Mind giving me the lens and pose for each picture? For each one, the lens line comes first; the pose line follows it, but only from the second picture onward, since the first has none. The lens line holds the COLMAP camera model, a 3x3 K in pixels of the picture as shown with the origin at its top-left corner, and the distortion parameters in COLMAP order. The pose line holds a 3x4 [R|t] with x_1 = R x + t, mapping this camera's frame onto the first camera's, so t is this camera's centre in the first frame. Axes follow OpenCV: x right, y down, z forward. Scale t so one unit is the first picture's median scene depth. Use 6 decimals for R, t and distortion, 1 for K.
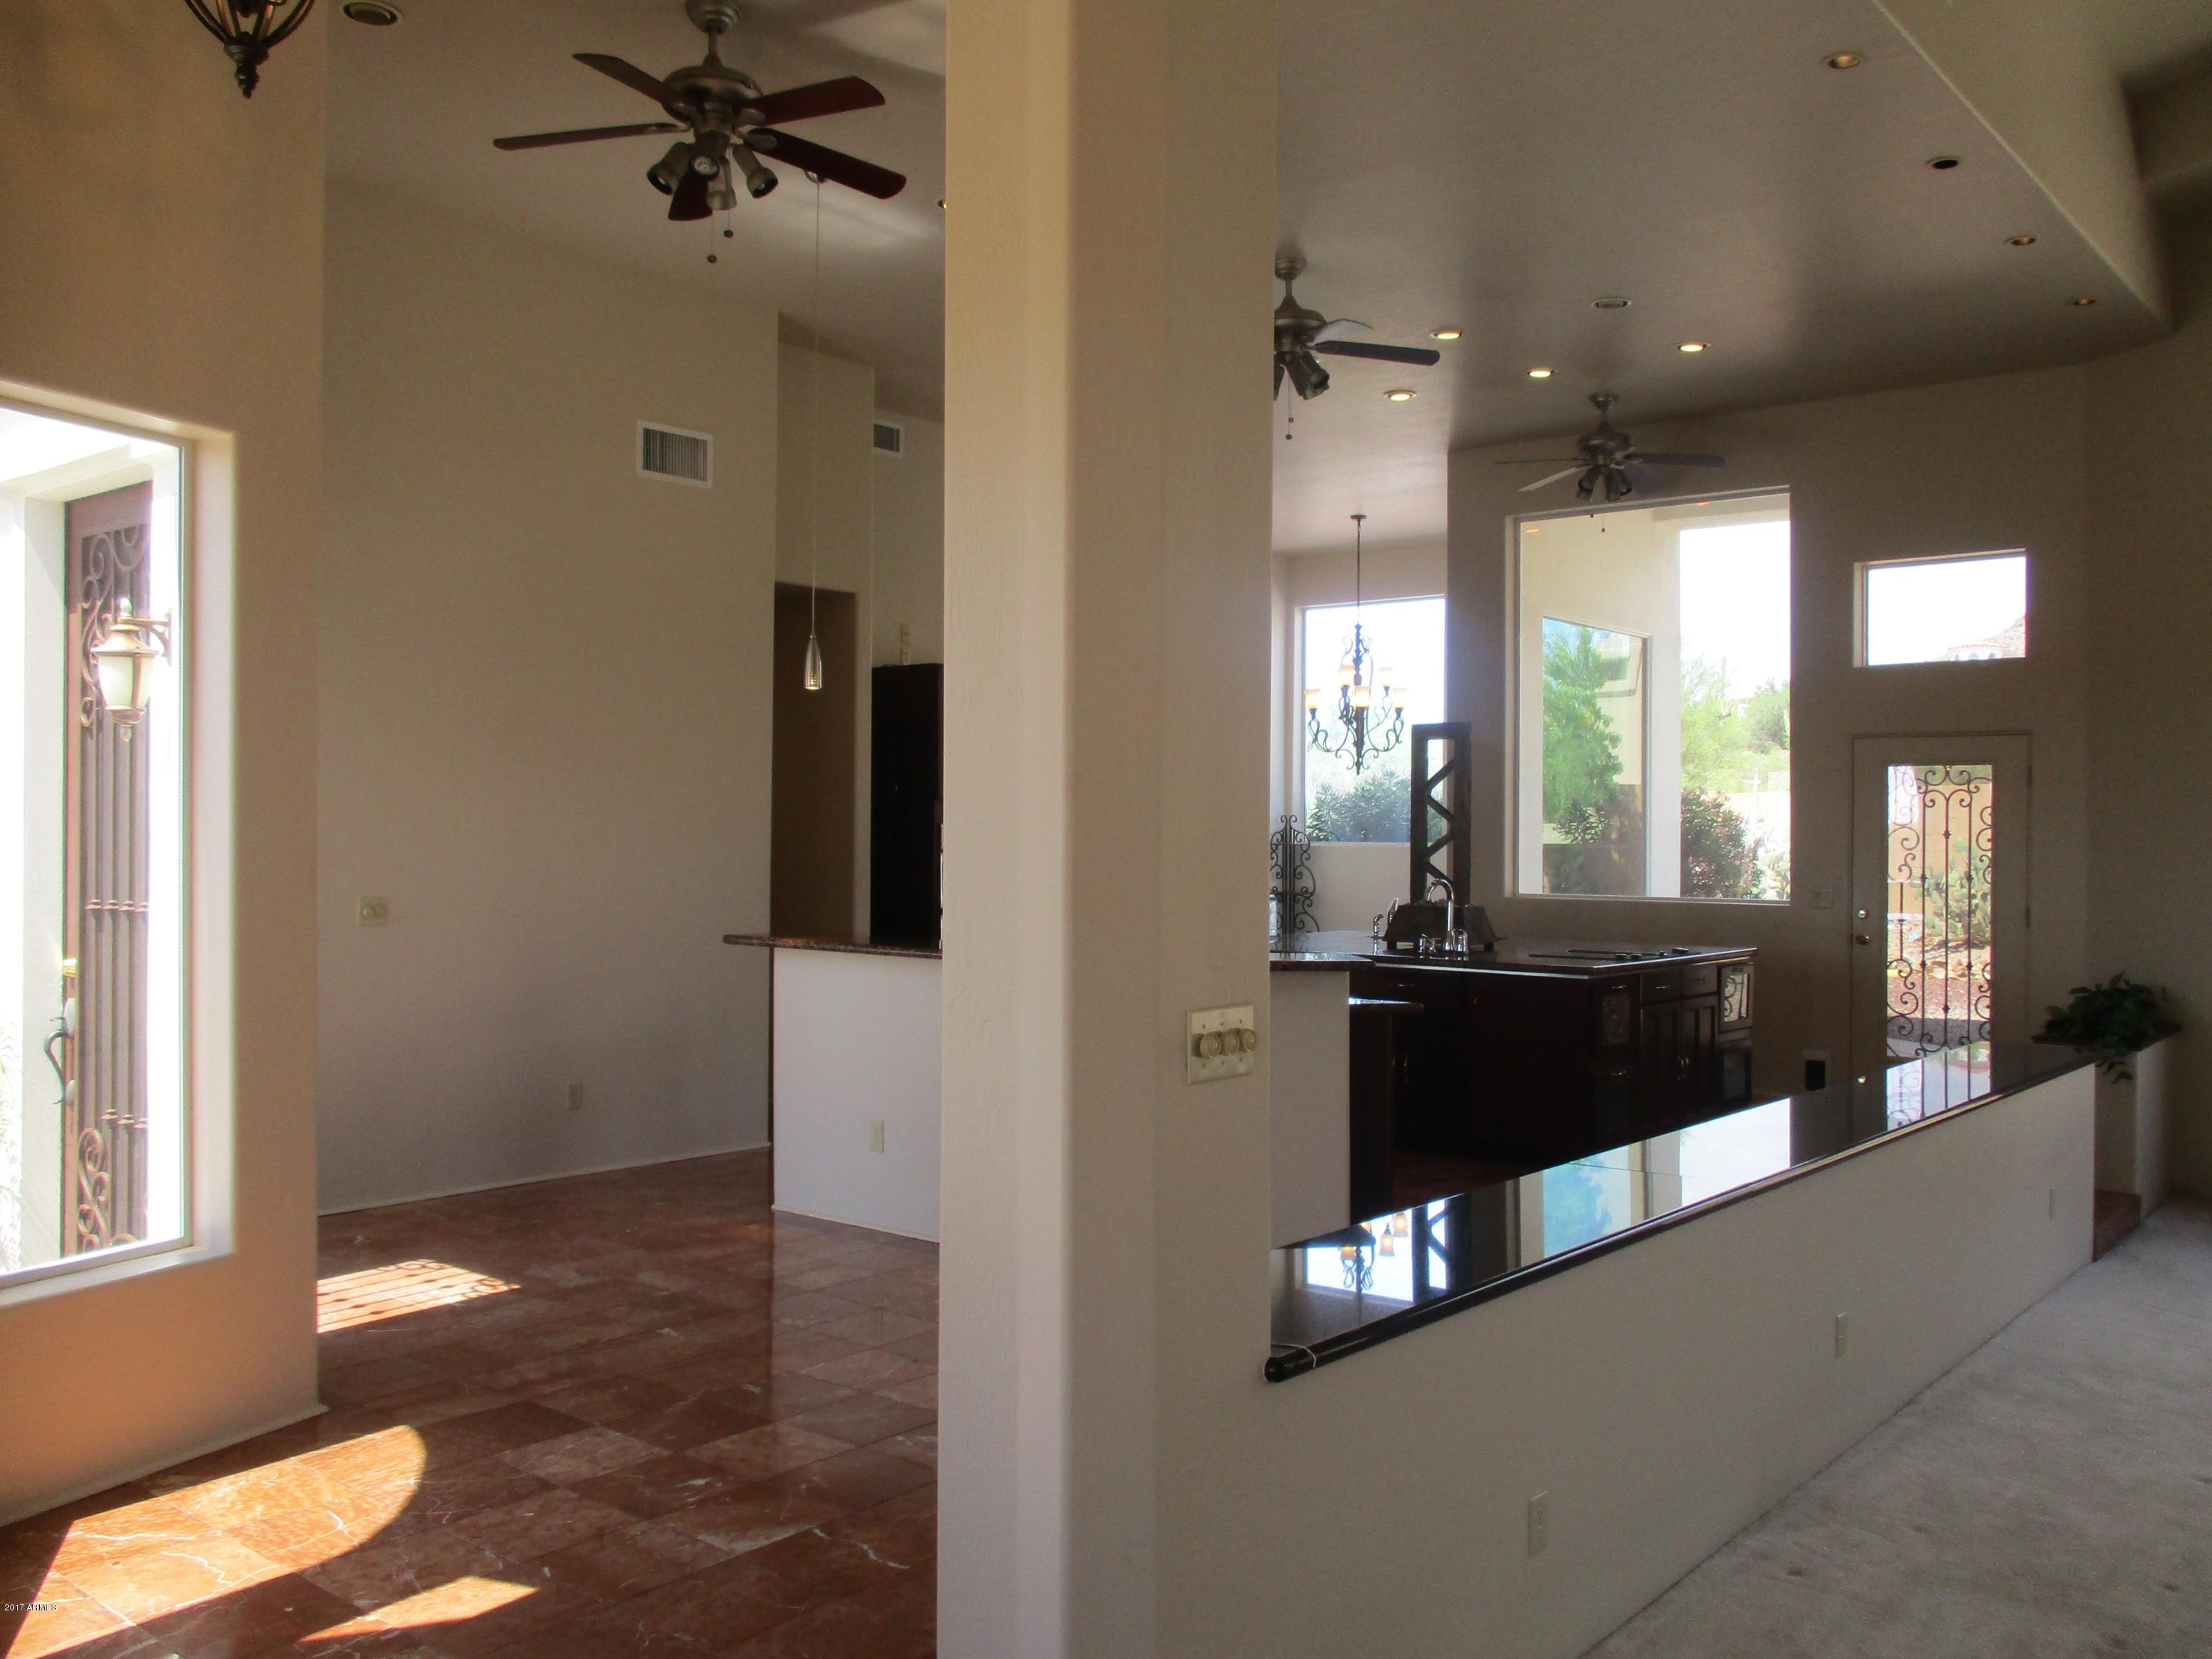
lens RADIAL K [[1840.4, 0, 1100.0], [0, 1840.4, 826.3], [0, 0, 1]] dist [-0.026788, 0.019270]
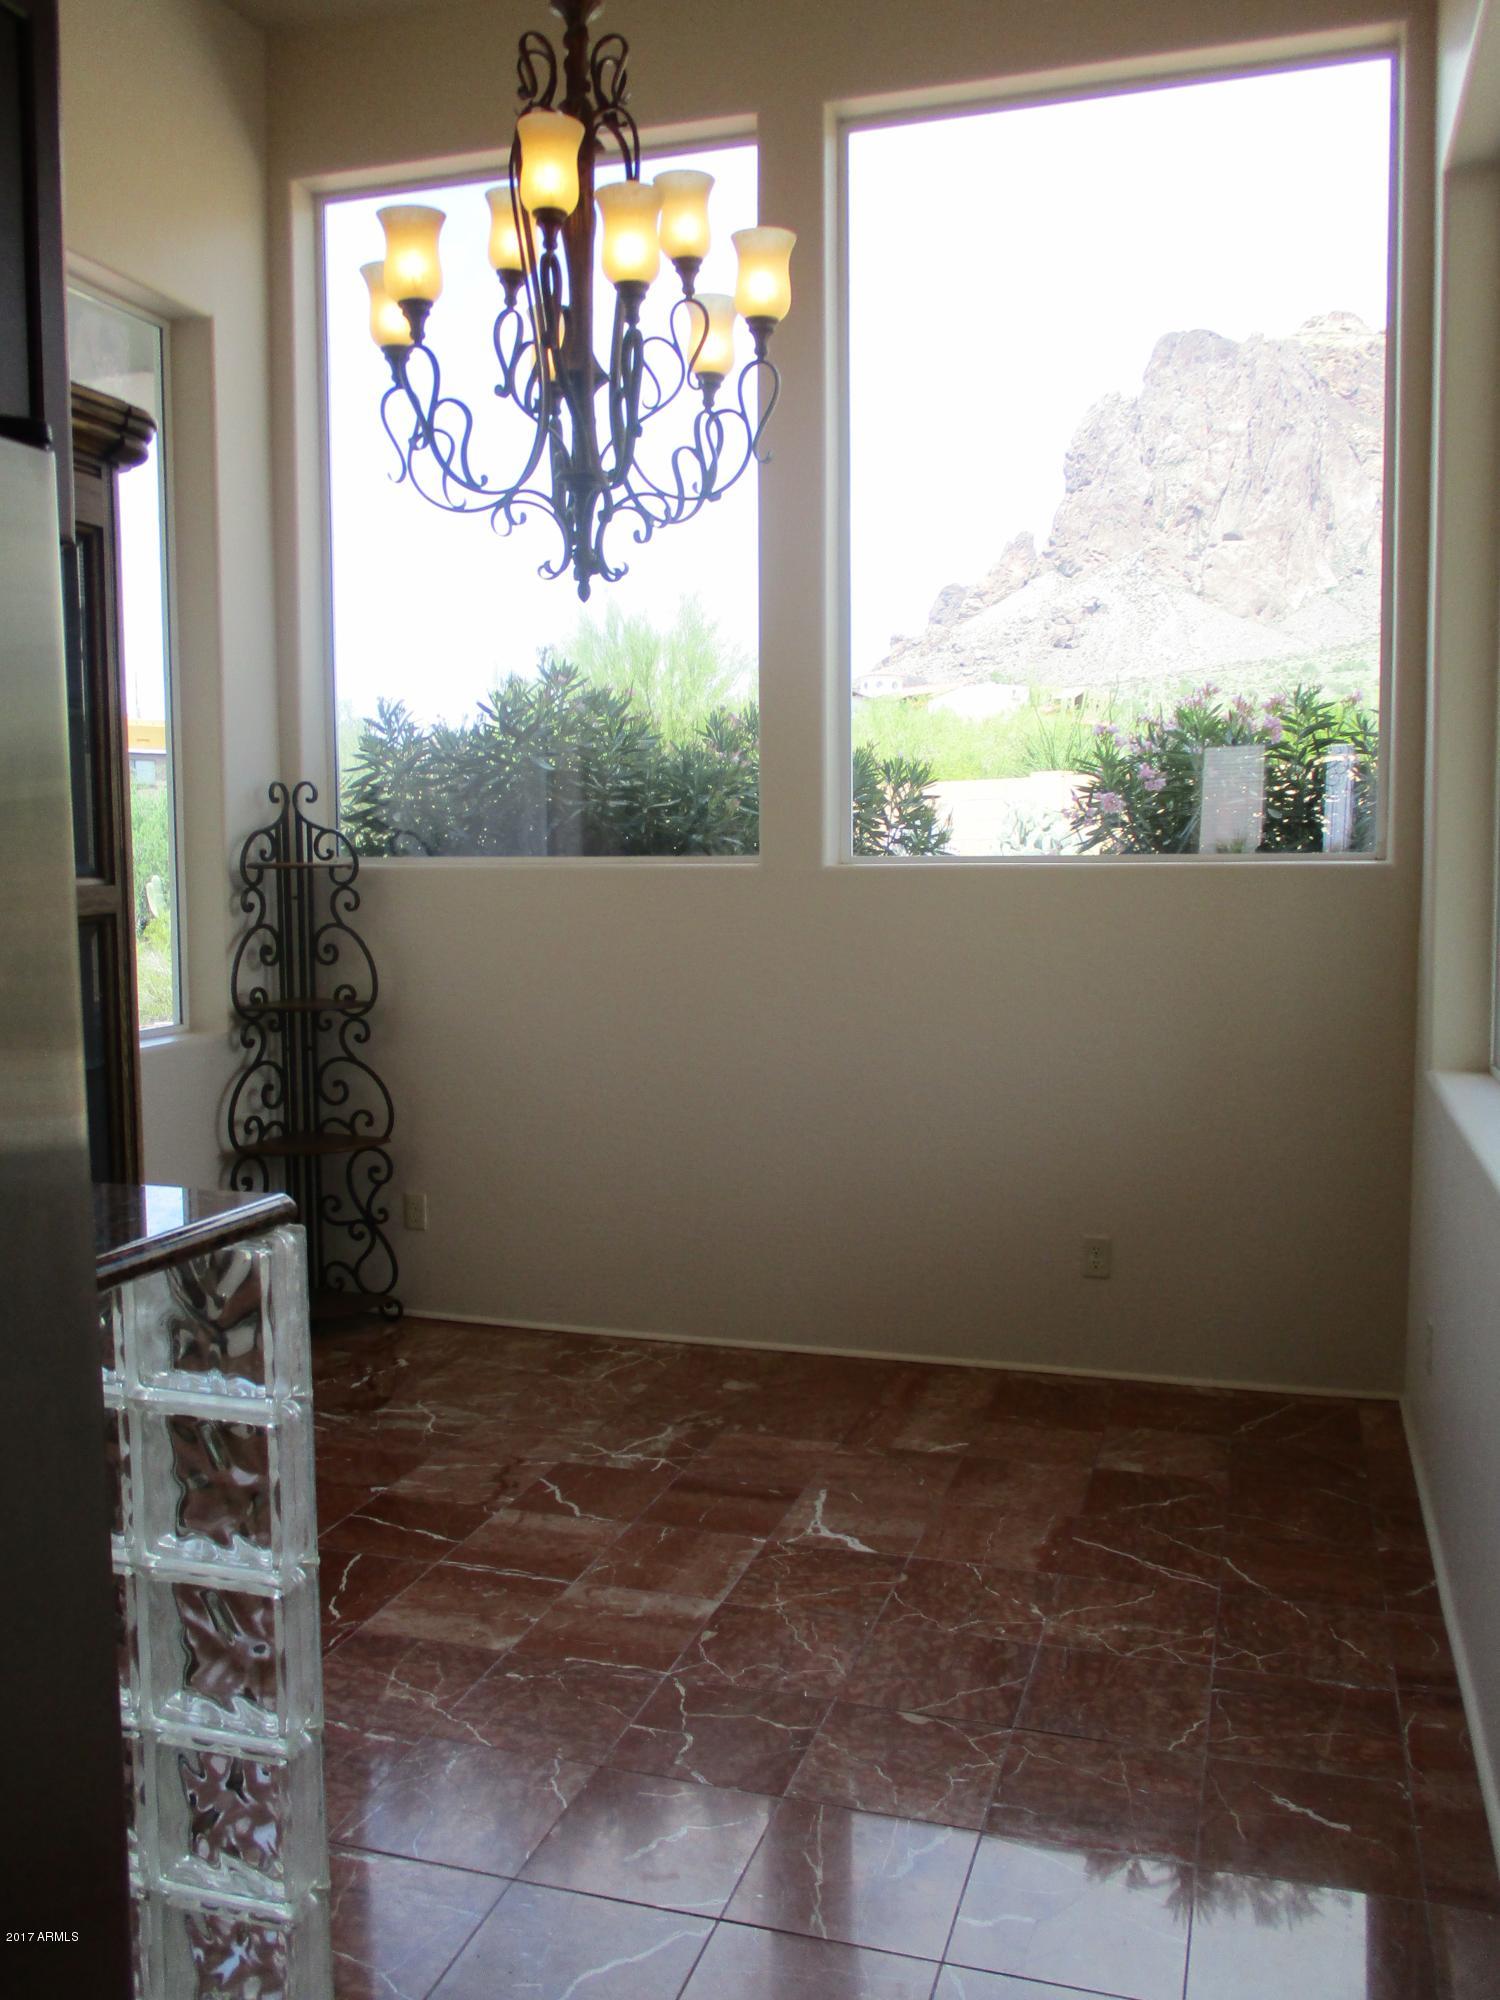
lens RADIAL K [[1664.0, 0, 751.7], [0, 1664.0, 998.2], [0, 0, 1]] dist [-0.026788, 0.019270]
pose [[0.924616, -0.040058, 0.378787, 0.062233], [0.003618, 0.995333, 0.096428, 0.004767], [-0.380882, -0.087788, 0.920447, 0.674183]]
